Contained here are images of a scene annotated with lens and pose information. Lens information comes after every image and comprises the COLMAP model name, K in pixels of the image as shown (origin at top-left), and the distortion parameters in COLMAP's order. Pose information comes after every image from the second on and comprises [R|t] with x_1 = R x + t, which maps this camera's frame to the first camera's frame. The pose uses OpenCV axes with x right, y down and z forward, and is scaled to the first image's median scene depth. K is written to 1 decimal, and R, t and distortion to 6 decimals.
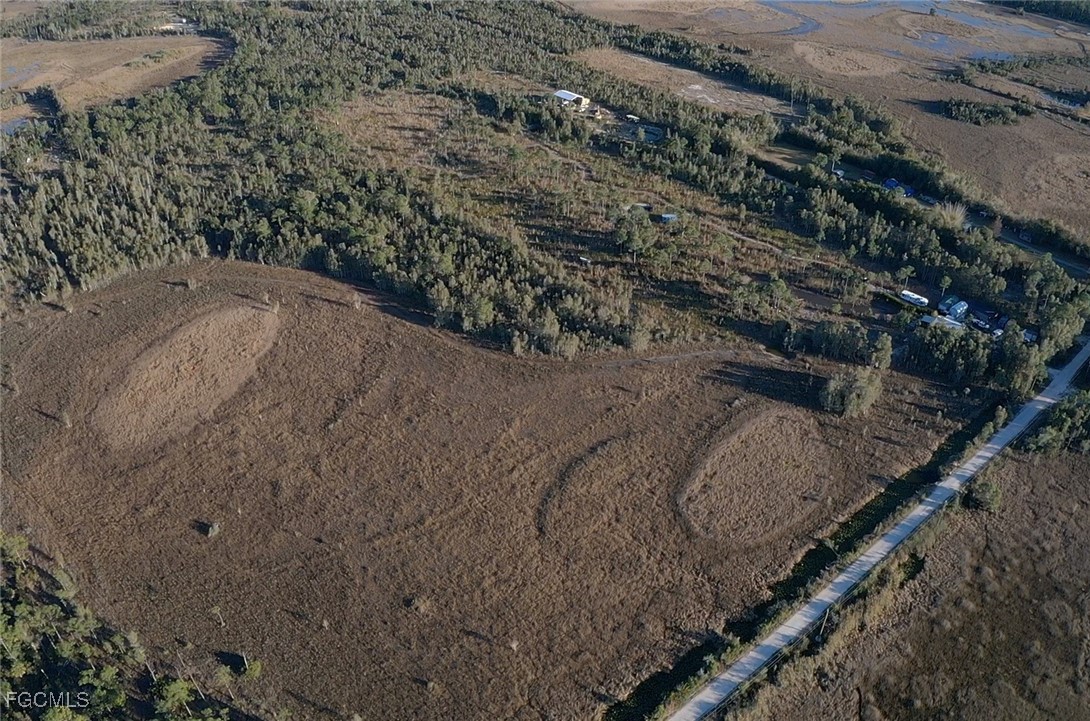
lens RADIAL K [[872.7, 0, 545.0], [0, 872.7, 360.5], [0, 0, 1]] dist [-0.198518, 0.007207]
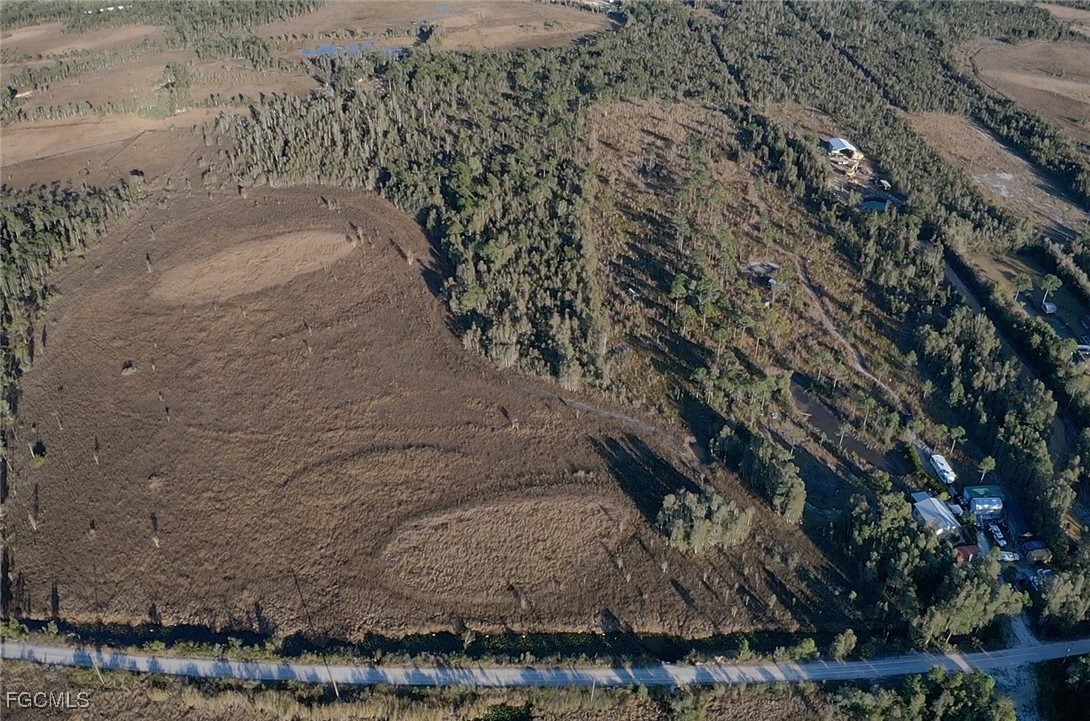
lens RADIAL K [[872.7, 0, 545.0], [0, 872.7, 360.5], [0, 0, 1]] dist [-0.198518, 0.007207]
pose [[0.771935, 0.344059, -0.534546, 0.611864], [-0.356218, 0.930570, 0.084546, -0.115740], [0.526521, 0.125150, 0.840900, 0.229181]]
